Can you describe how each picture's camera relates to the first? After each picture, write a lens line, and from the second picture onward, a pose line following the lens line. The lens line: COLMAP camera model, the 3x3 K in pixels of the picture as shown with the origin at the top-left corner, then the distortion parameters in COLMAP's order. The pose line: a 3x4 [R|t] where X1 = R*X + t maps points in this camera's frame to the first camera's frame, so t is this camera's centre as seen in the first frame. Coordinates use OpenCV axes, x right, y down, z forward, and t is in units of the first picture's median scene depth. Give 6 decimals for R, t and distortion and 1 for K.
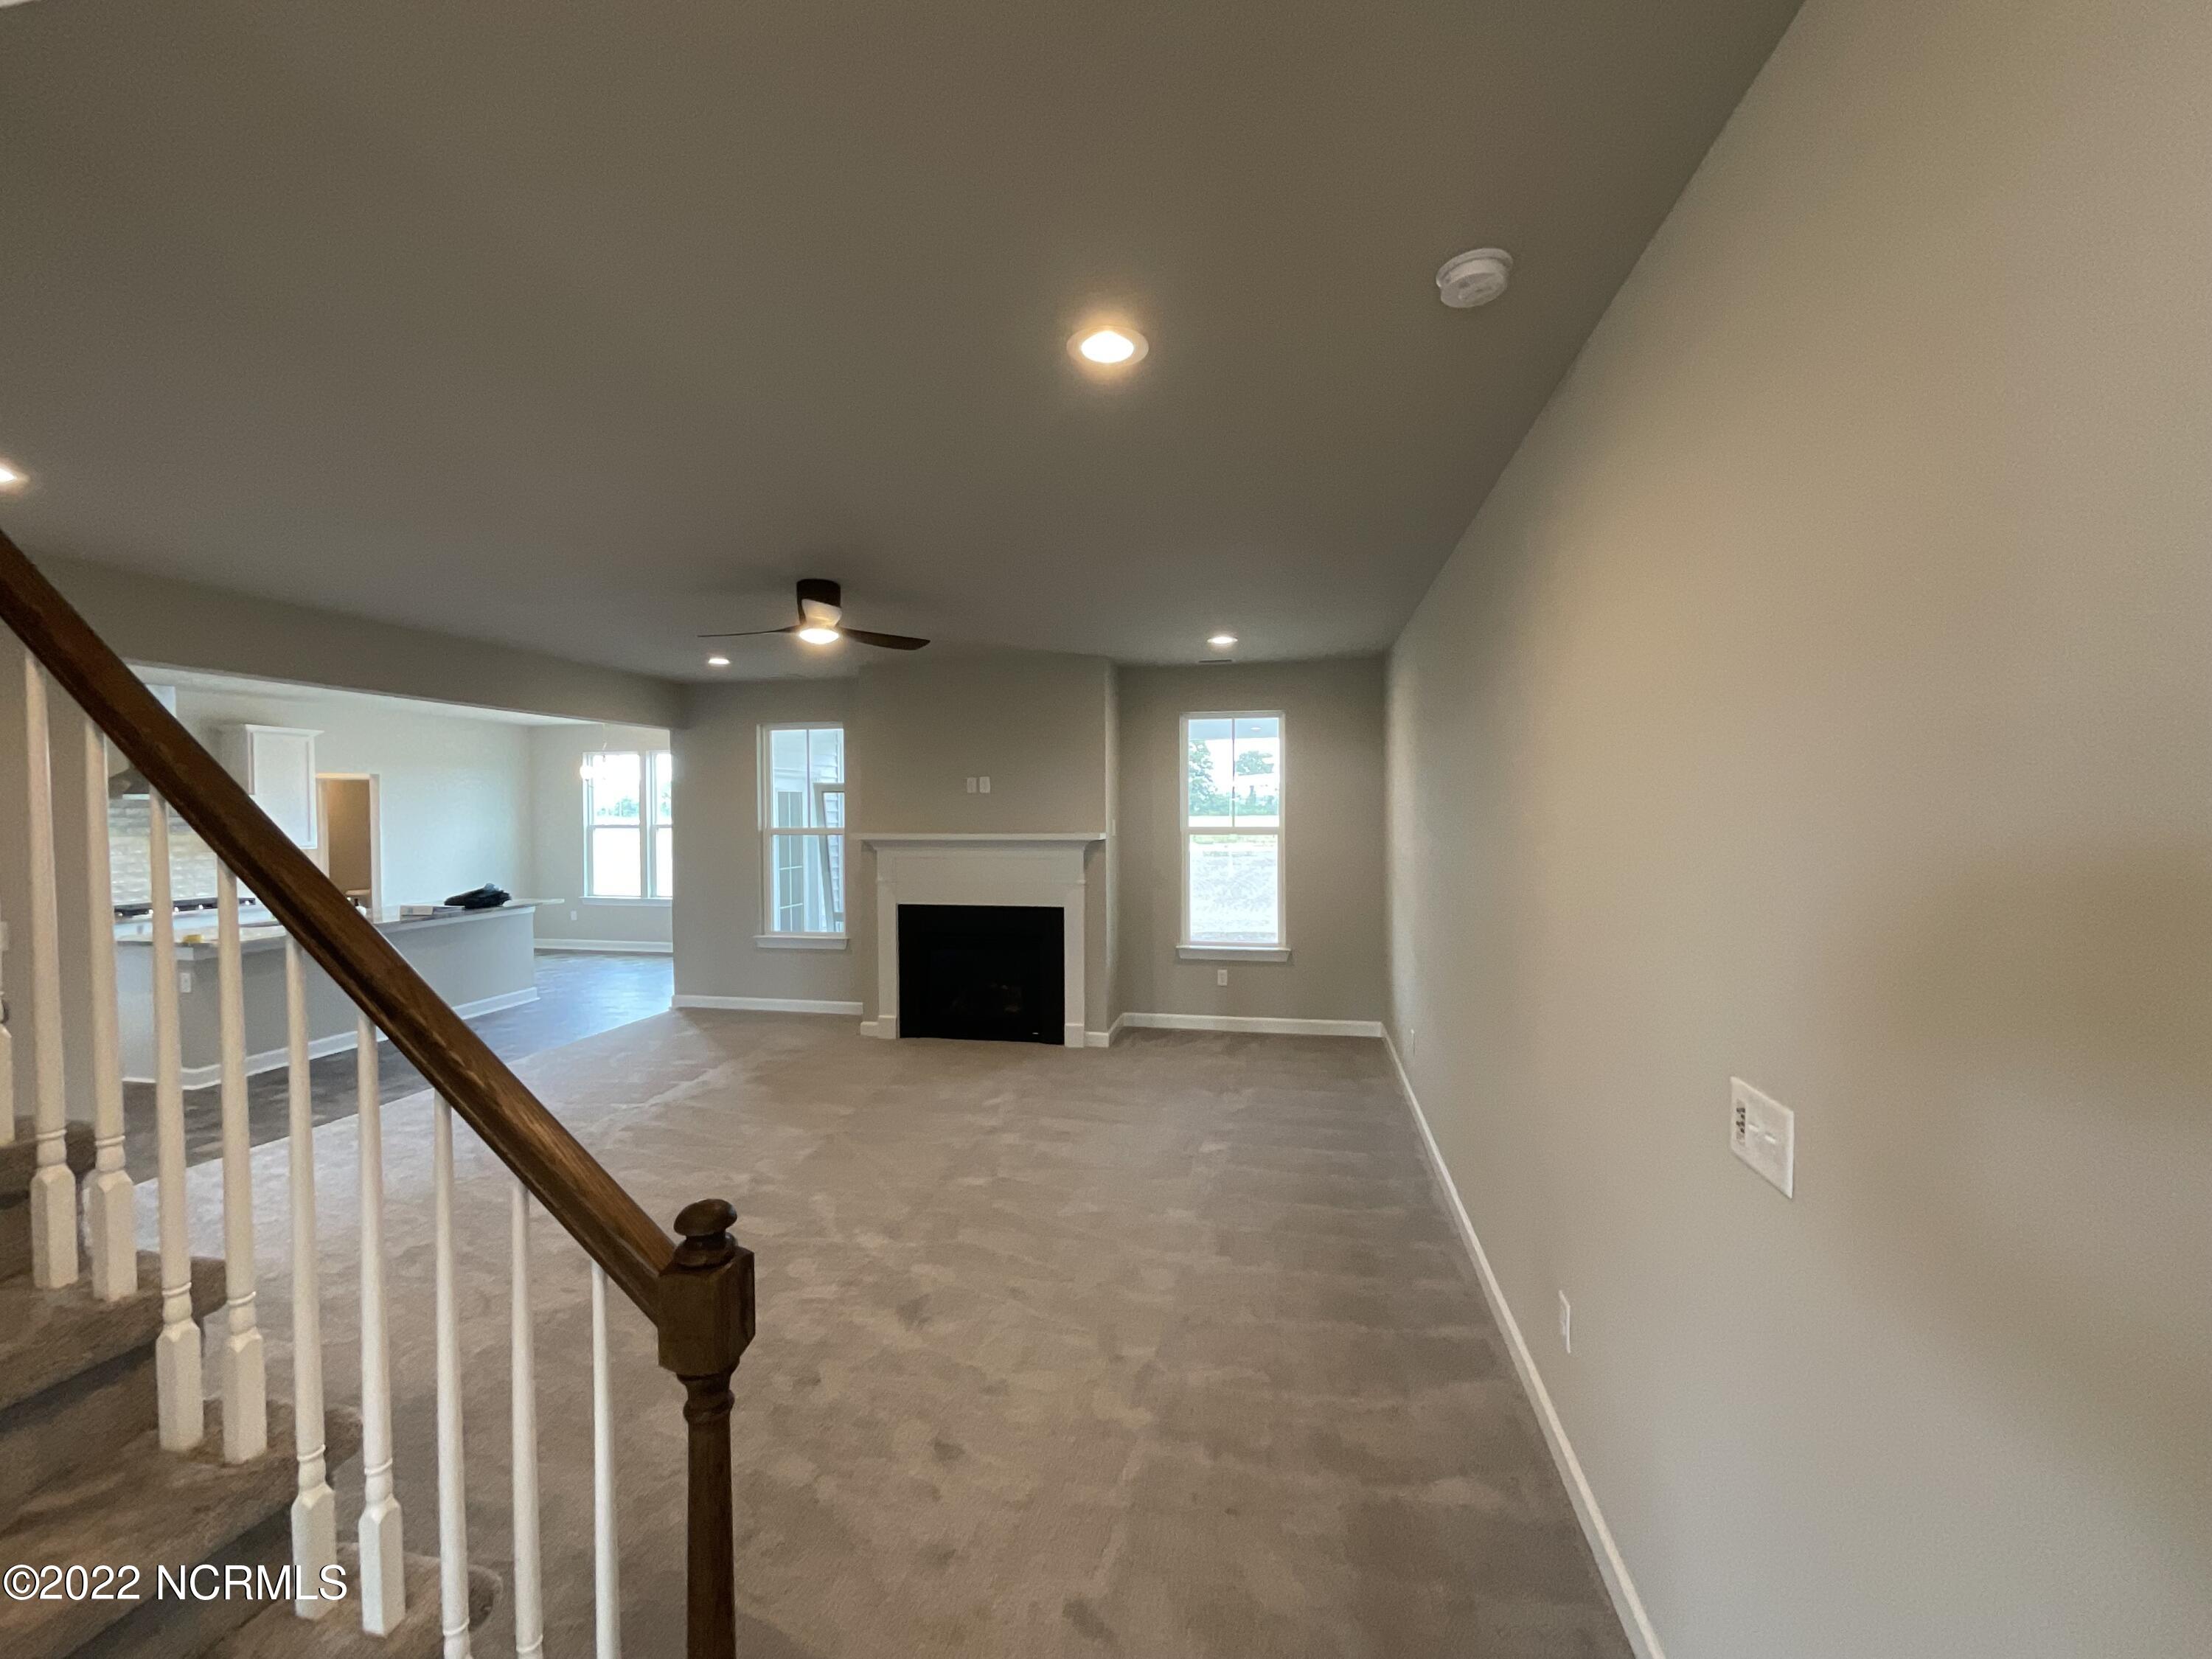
lens RADIAL K [[891.1, 0, 1106.0], [0, 891.1, 829.5], [0, 0, 1]] dist [-0.000750, -0.000093]
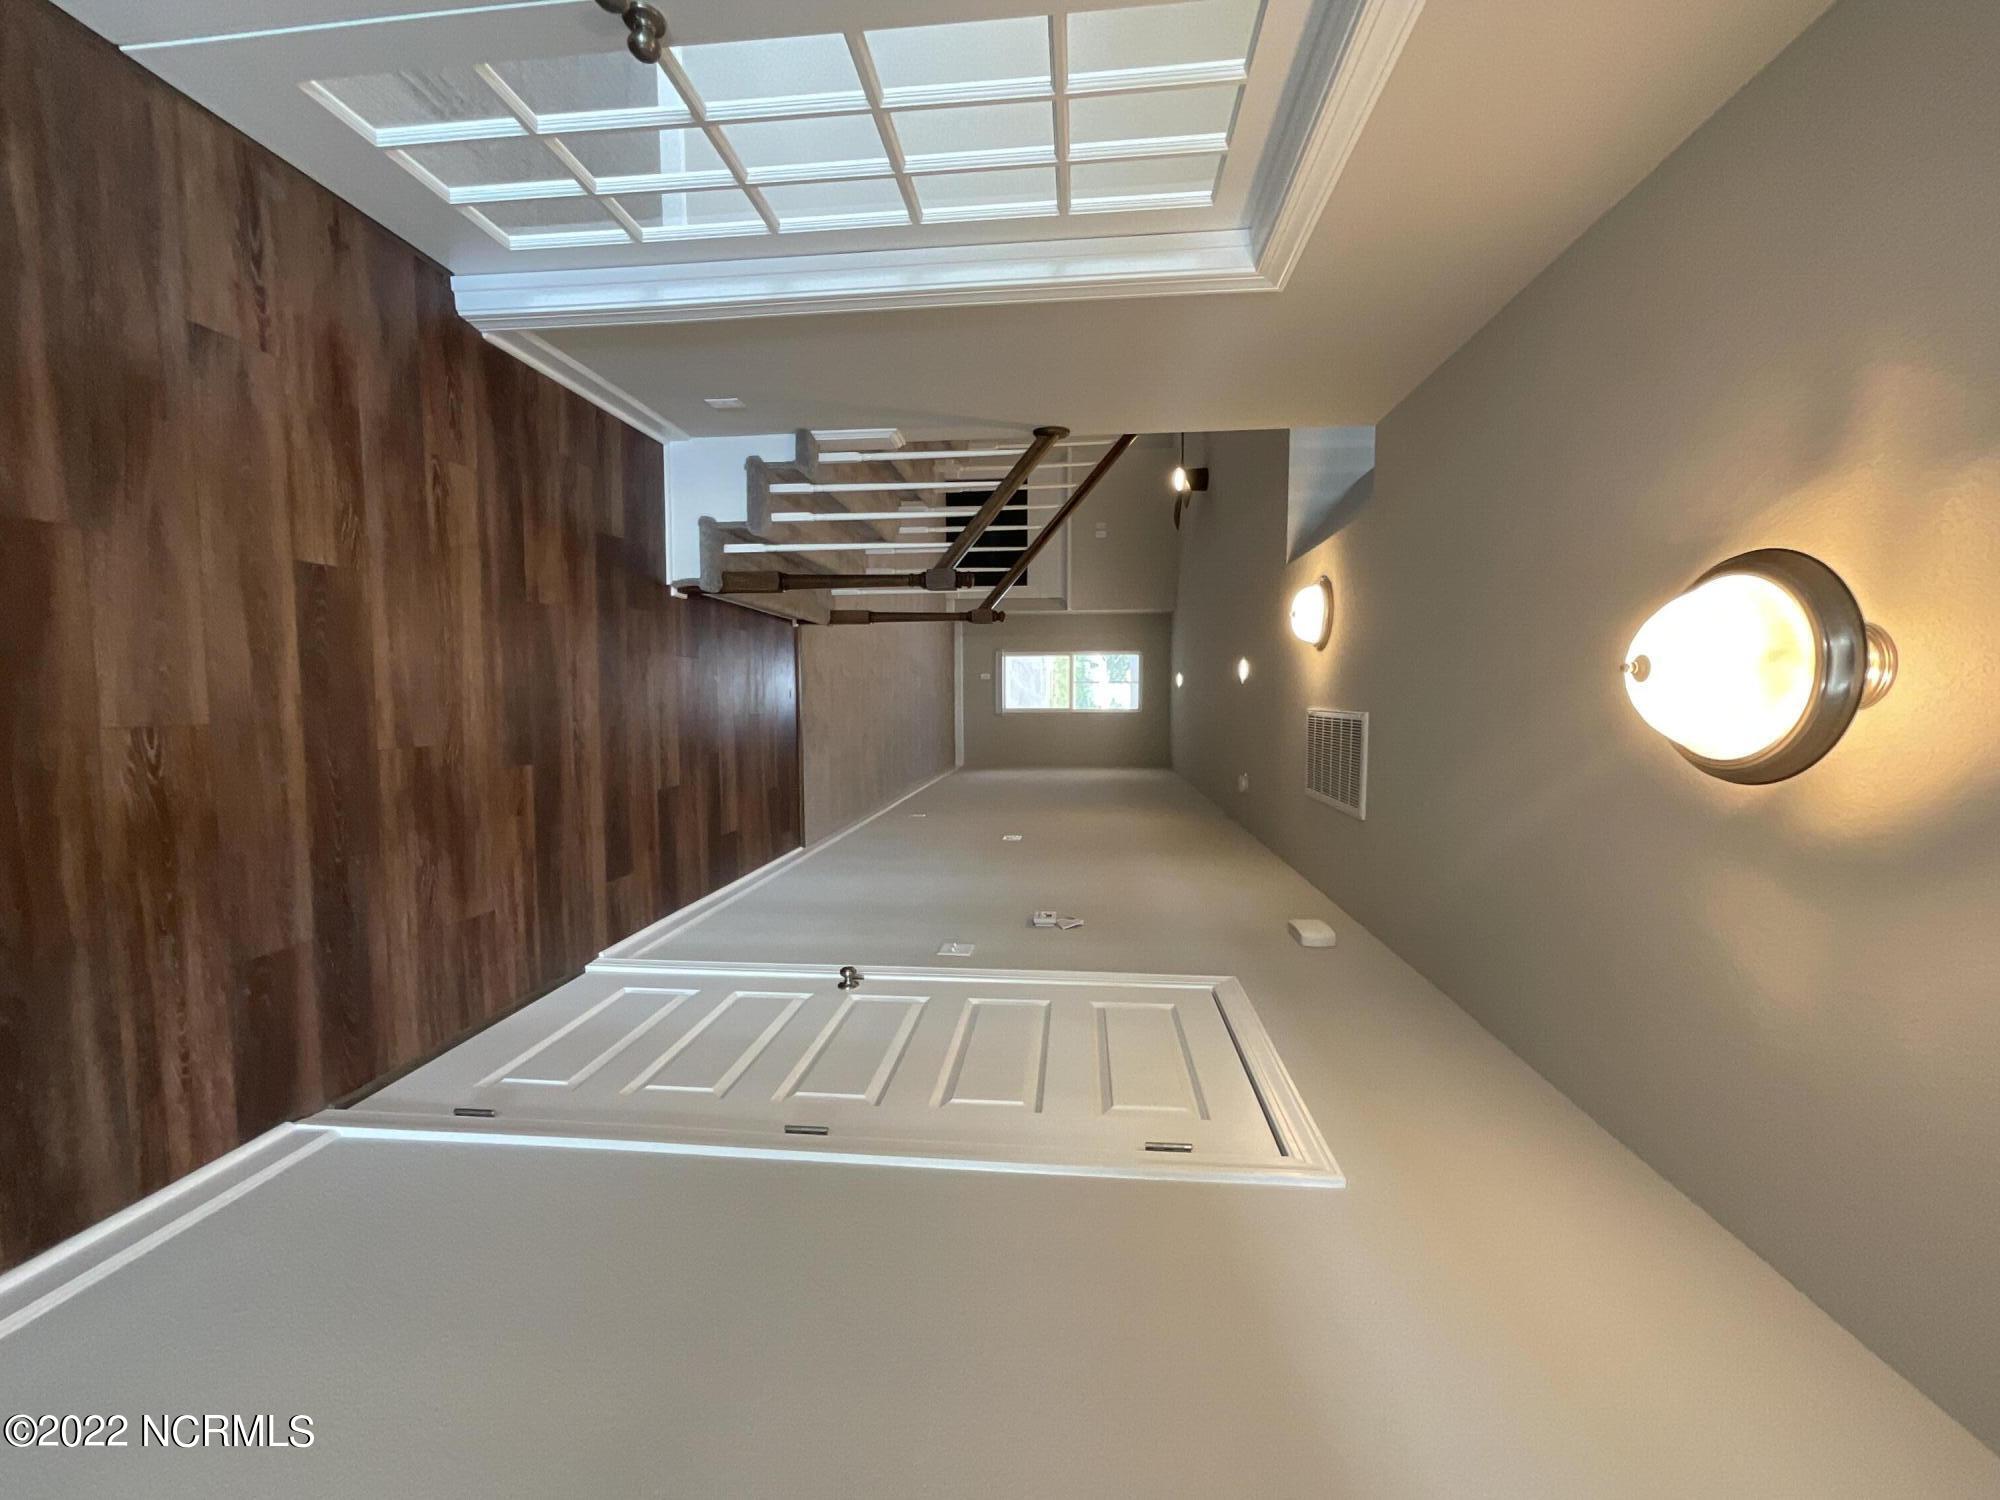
lens RADIAL K [[814.3, 0, 1000.0], [0, 814.3, 750.0], [0, 0, 1]] dist [-0.000668, 0.000000]
pose [[0.019844, 0.964387, 0.263750, -0.154839], [-0.996990, -0.000687, 0.077525, 0.018877], [0.074945, -0.264495, 0.961471, -0.572084]]
